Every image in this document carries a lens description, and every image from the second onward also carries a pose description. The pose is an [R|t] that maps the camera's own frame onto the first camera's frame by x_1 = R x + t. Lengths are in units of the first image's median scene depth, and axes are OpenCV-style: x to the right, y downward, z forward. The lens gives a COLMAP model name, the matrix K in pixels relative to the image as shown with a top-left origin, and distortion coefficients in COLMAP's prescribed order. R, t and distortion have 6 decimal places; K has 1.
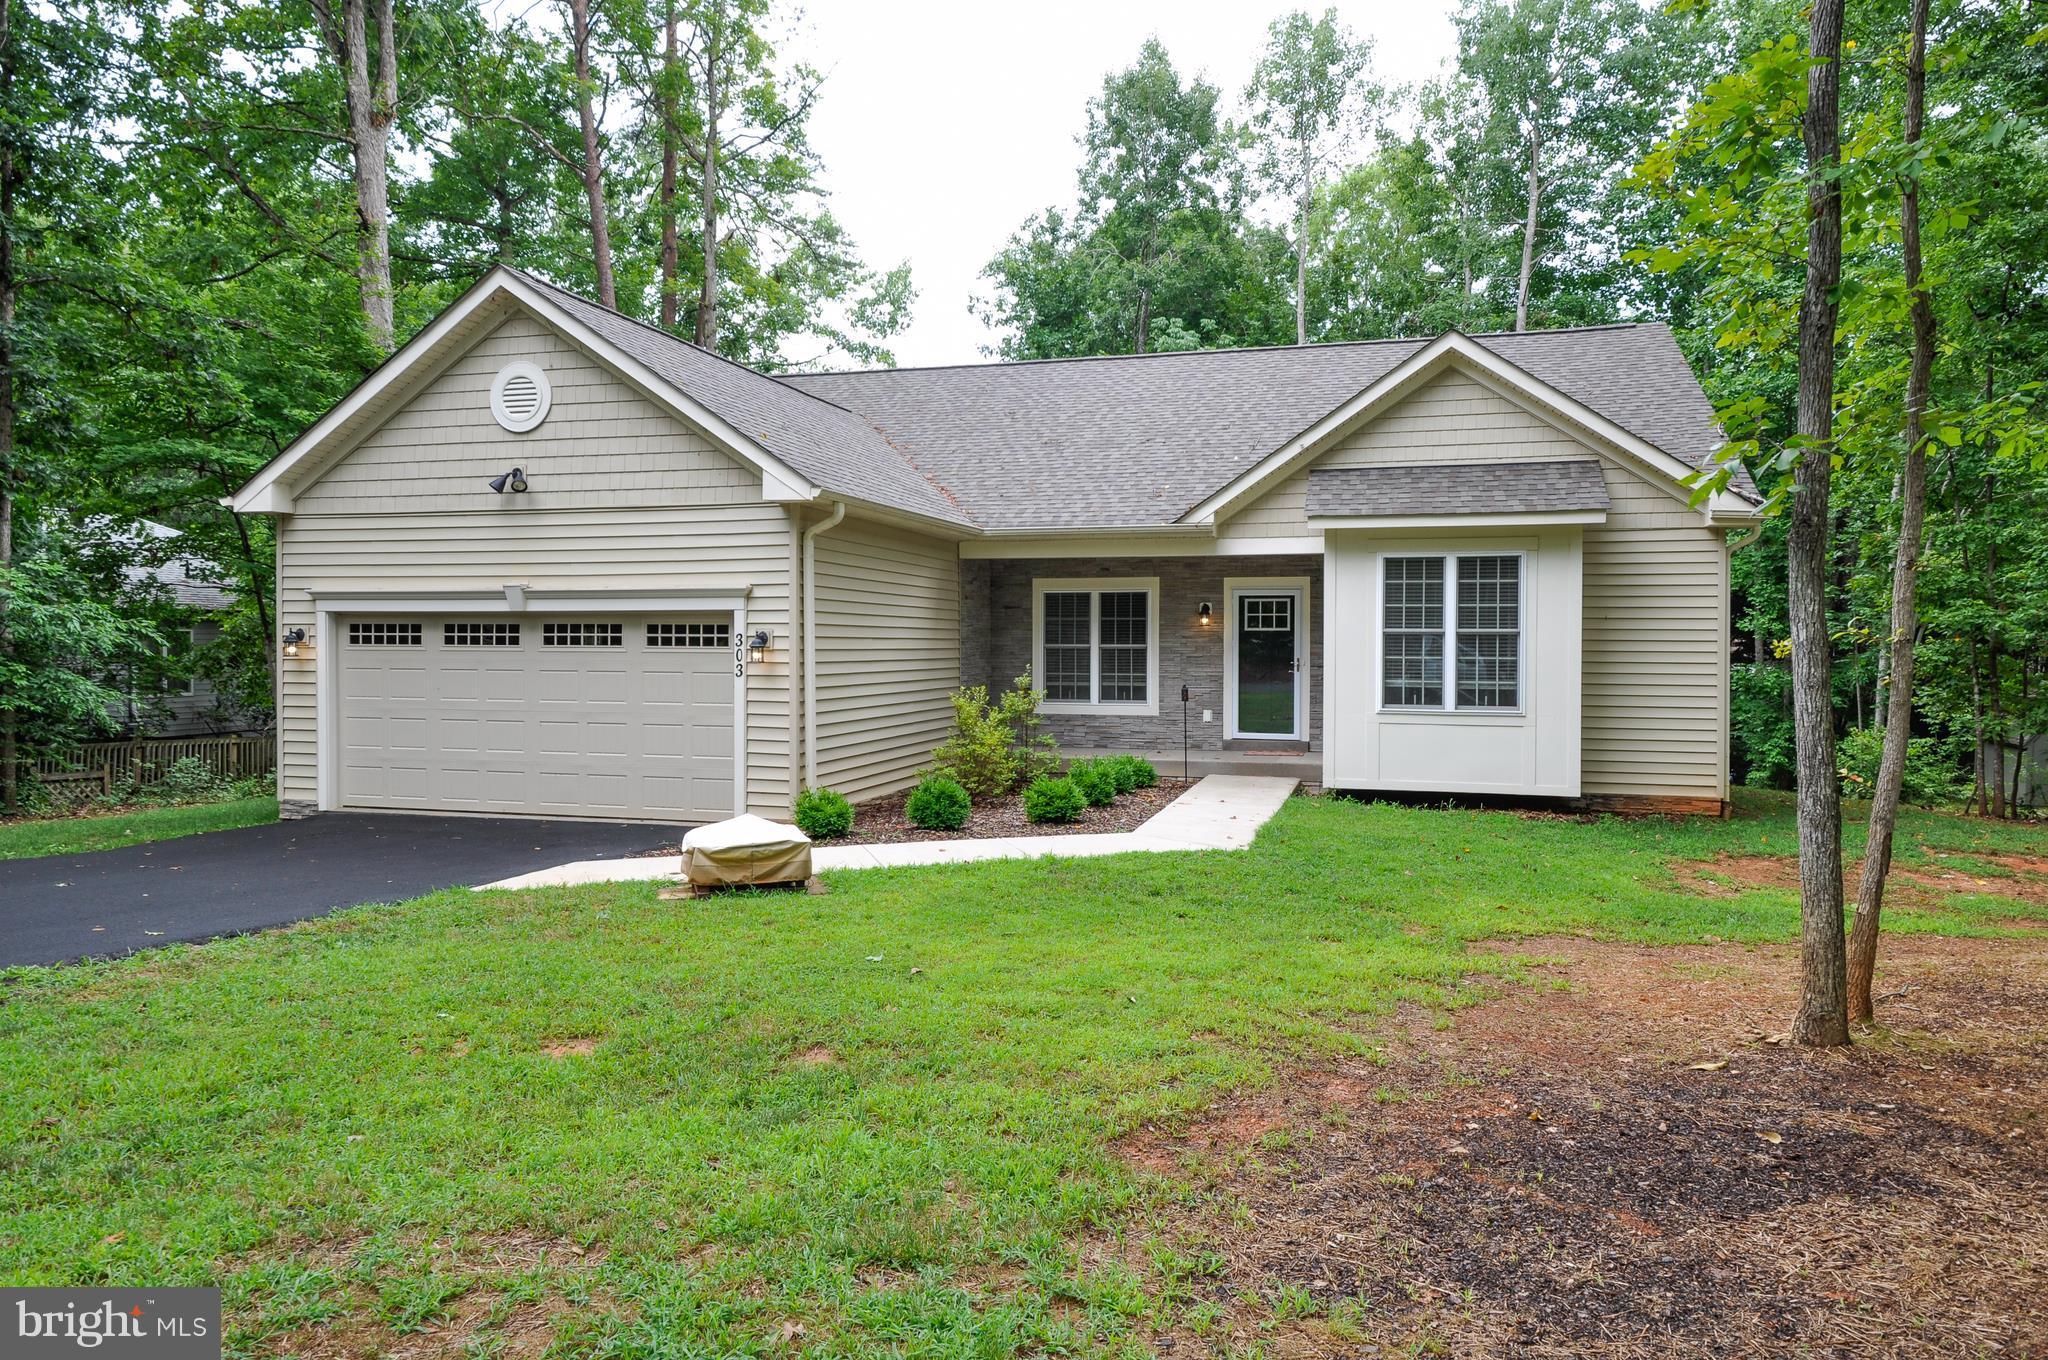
lens RADIAL K [[1306.9, 0, 1026.3], [0, 1306.9, 654.9], [0, 0, 1]] dist [0.014521, -0.000262]
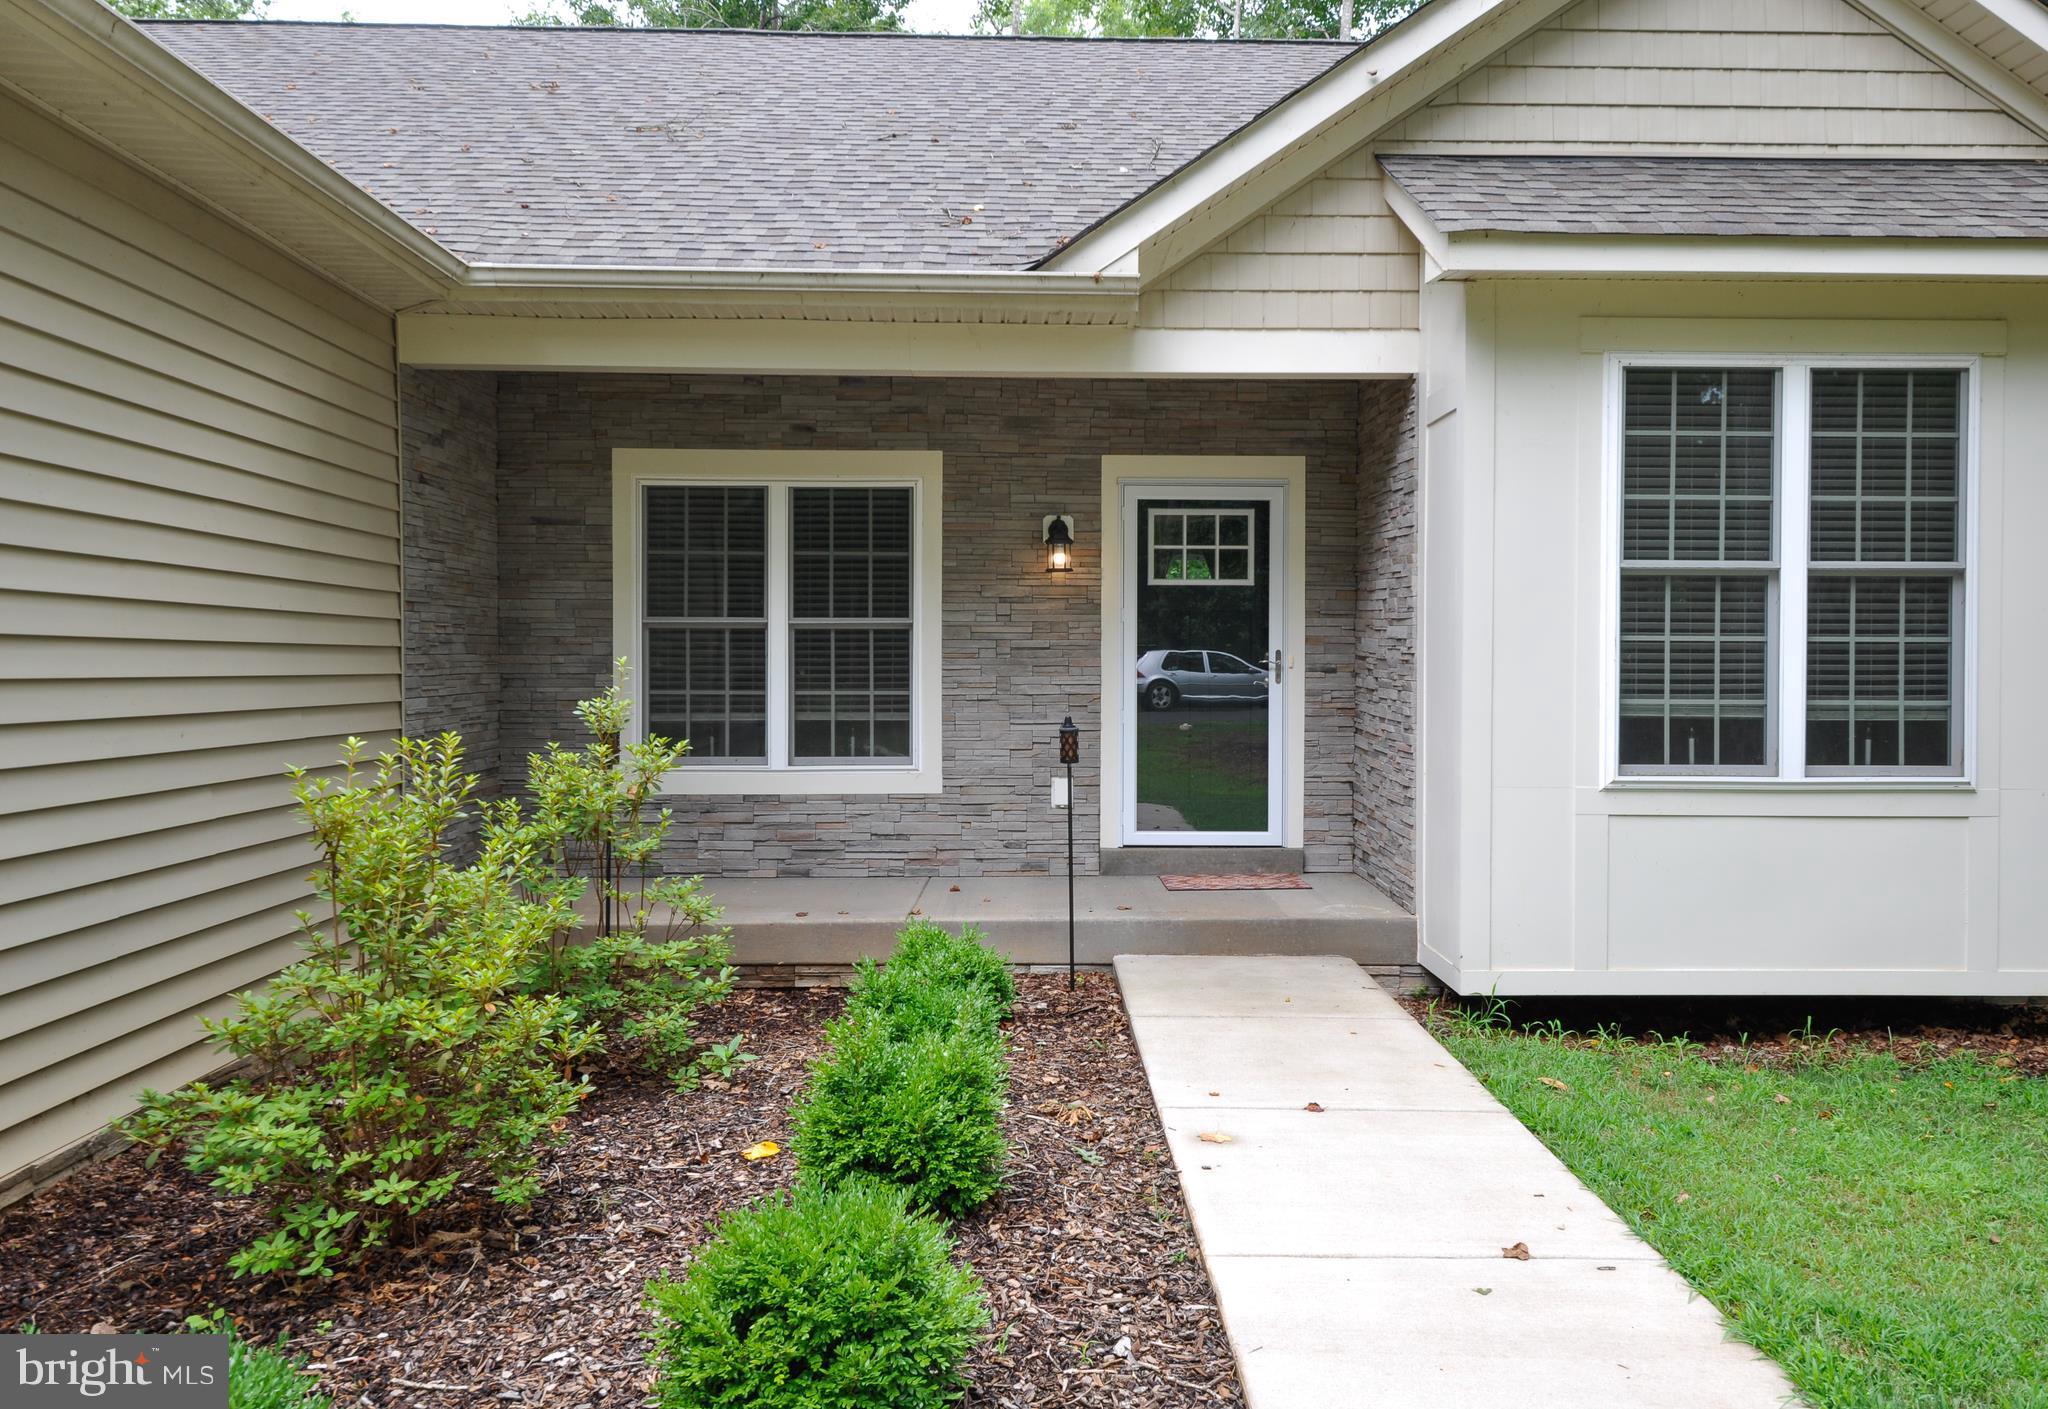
lens RADIAL K [[1556.4, 0, 1065.4], [0, 1556.4, 676.1], [0, 0, 1]] dist [0.043782, -0.002986]
pose [[0.951312, -0.003140, 0.308213, -0.012870], [0.003645, 0.999993, -0.001061, 0.012590], [-0.308207, 0.002132, 0.951317, 0.628817]]
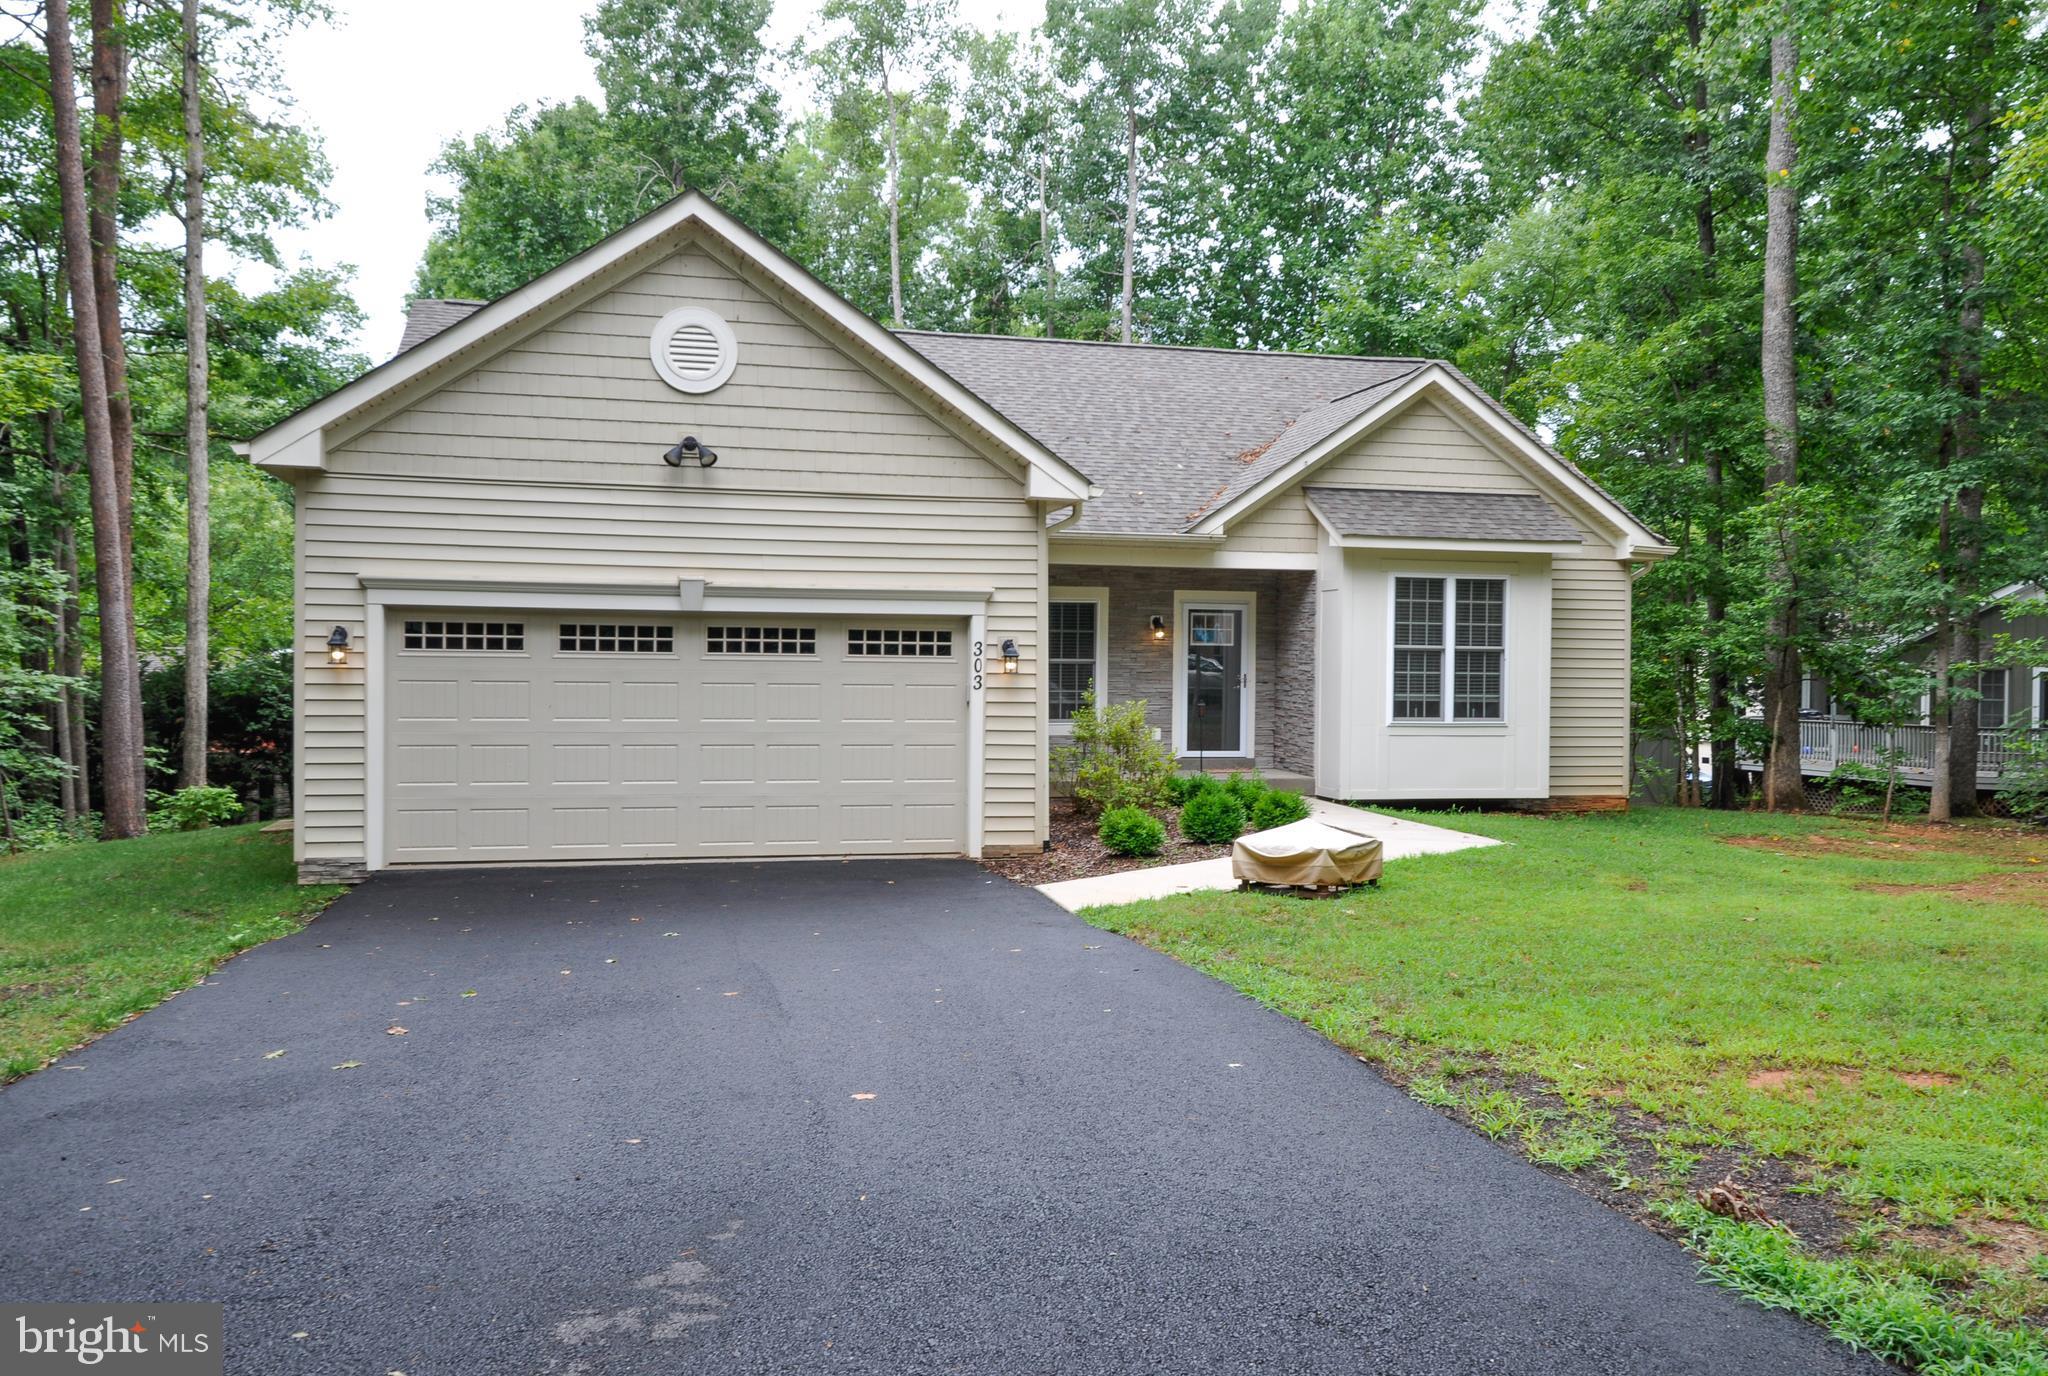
lens RADIAL K [[1663.1, 0, 1024.0], [0, 1663.1, 688.0], [0, 0, 1]] dist [0.036127, -0.000168]
pose [[0.869773, -0.000399, 0.493451, -0.642450], [-0.002127, 0.999987, 0.004557, 0.008839], [-0.493447, -0.005013, 0.869762, -0.012267]]
